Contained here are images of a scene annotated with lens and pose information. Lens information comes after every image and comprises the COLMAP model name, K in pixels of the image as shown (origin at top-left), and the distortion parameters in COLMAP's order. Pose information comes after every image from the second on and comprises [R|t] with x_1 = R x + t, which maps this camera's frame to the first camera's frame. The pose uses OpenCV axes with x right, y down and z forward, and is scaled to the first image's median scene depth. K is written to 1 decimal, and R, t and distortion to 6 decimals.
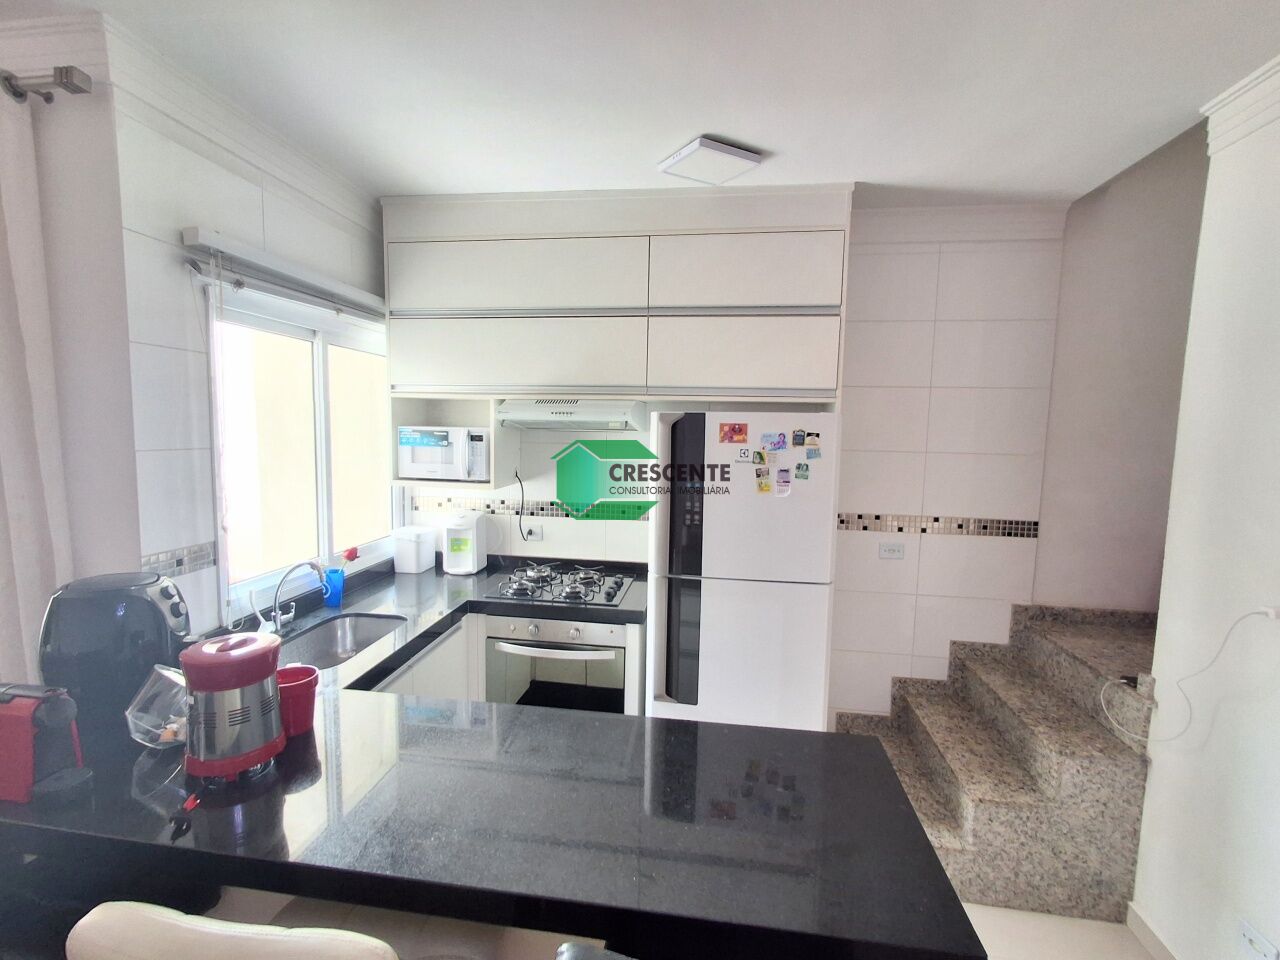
lens RADIAL K [[578.7, 0, 631.4], [0, 578.7, 480.4], [0, 0, 1]] dist [0.004414, 0.000489]
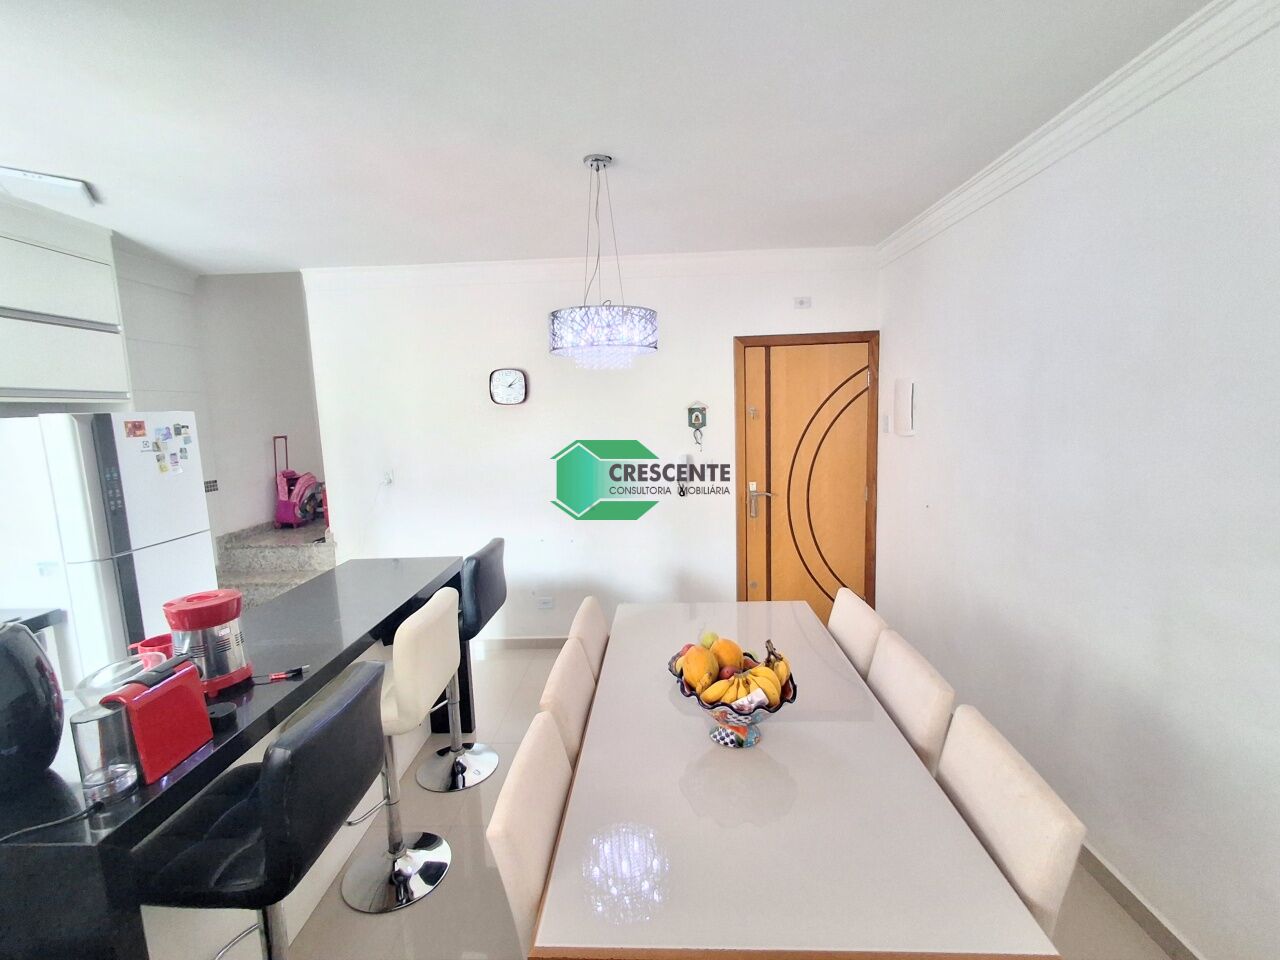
lens RADIAL K [[583.8, 0, 635.7], [0, 583.8, 481.4], [0, 0, 1]] dist [0.000001, 0.001060]
pose [[-0.110605, -0.139163, 0.984073, -1.200781], [0.125376, 0.980285, 0.152719, -0.027748], [-0.985925, 0.140271, -0.090976, 0.067173]]
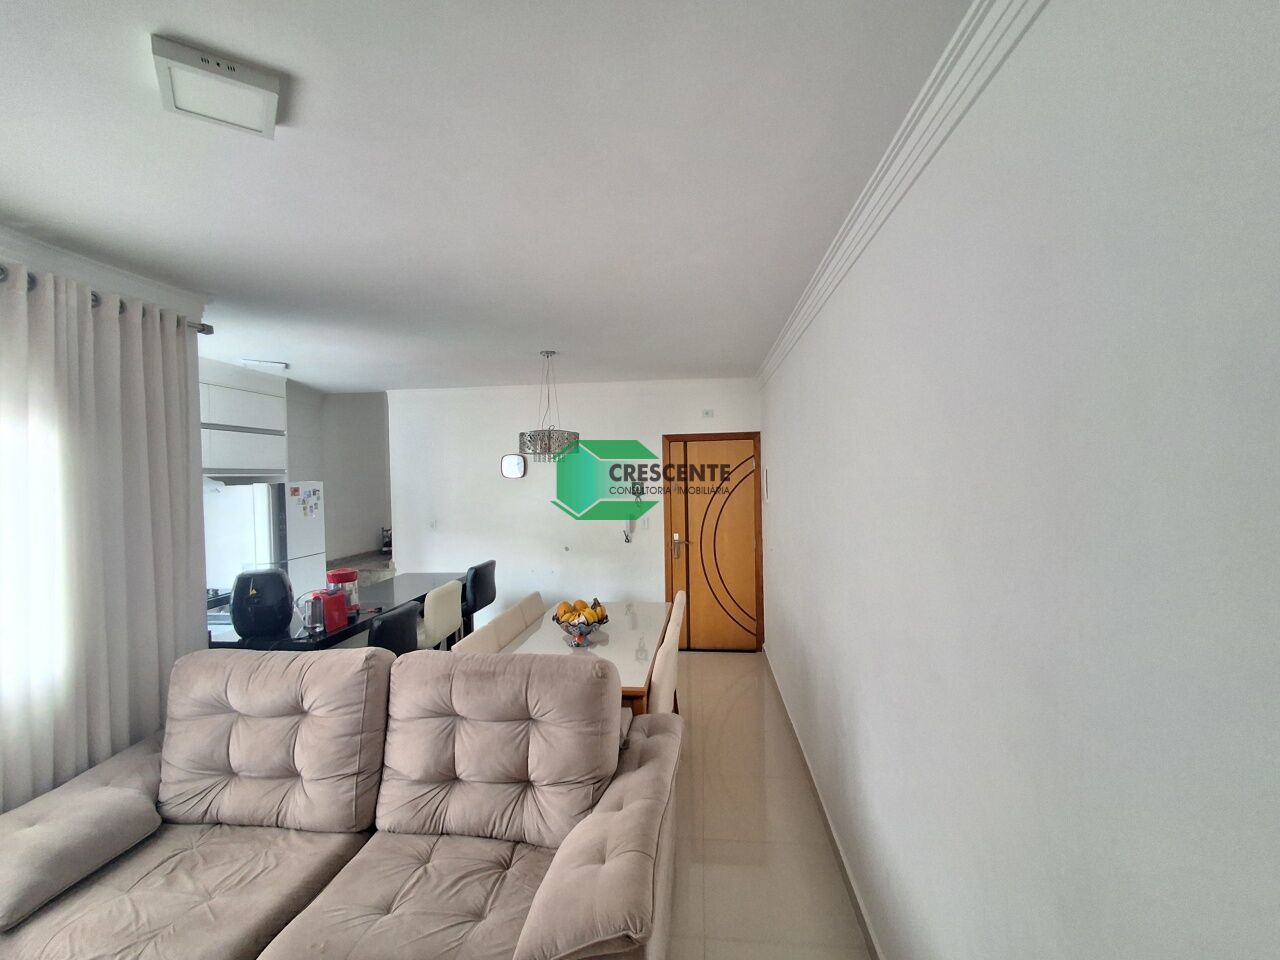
lens RADIAL K [[578.7, 0, 631.4], [0, 578.7, 480.4], [0, 0, 1]] dist [0.004414, 0.000489]
pose [[-0.023096, -0.029215, 0.999306, -2.088812], [0.114585, 0.992908, 0.031676, -0.047067], [-0.993145, 0.115237, -0.019584, -0.248812]]
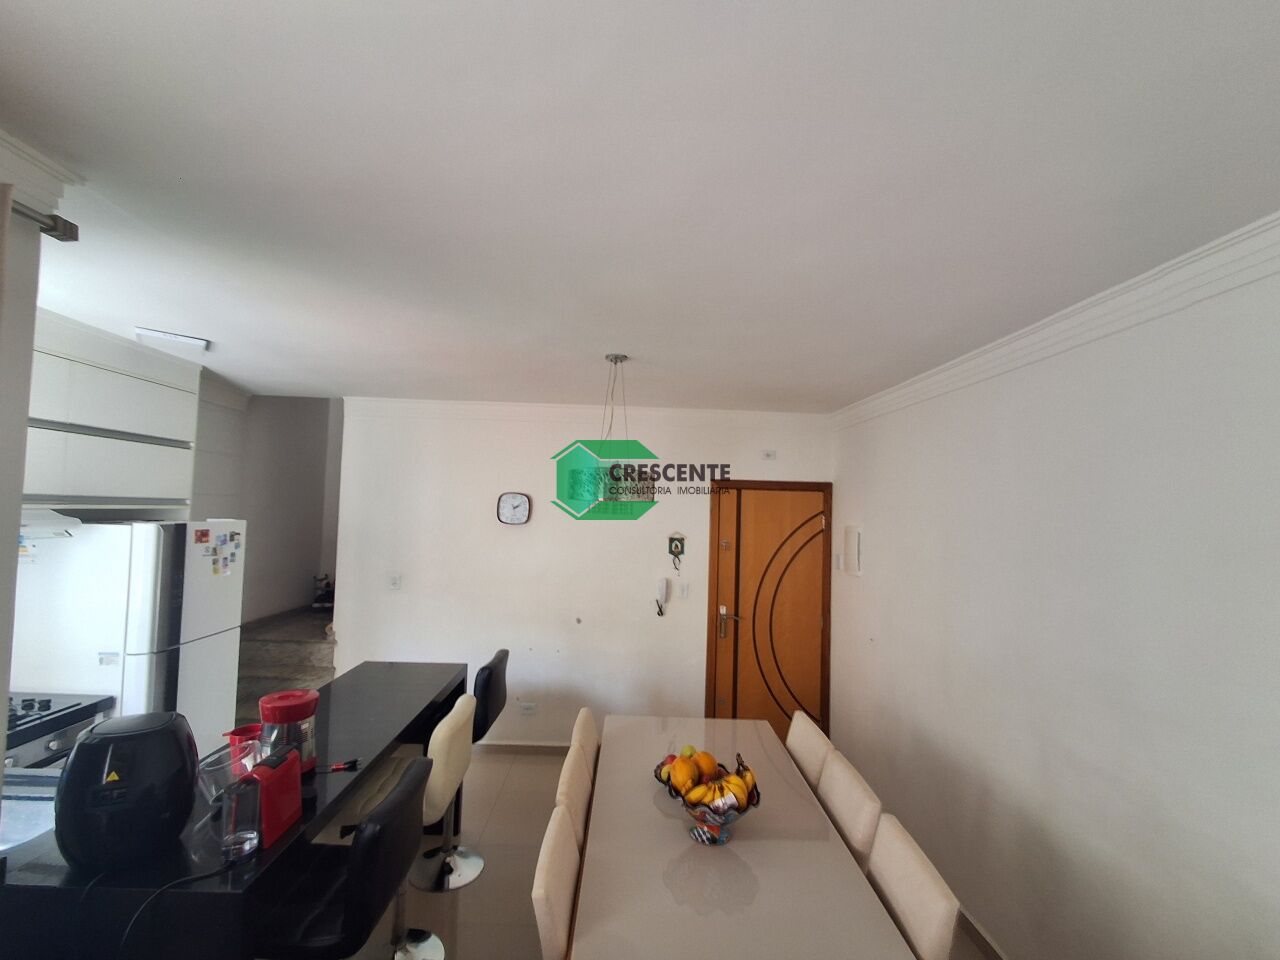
lens RADIAL K [[578.7, 0, 631.4], [0, 578.7, 480.4], [0, 0, 1]] dist [0.004414, 0.000489]
pose [[-0.155525, 0.023812, 0.987545, -1.436106], [0.058602, 0.998171, -0.014839, -0.137433], [-0.986092, 0.055565, -0.156636, 0.158598]]
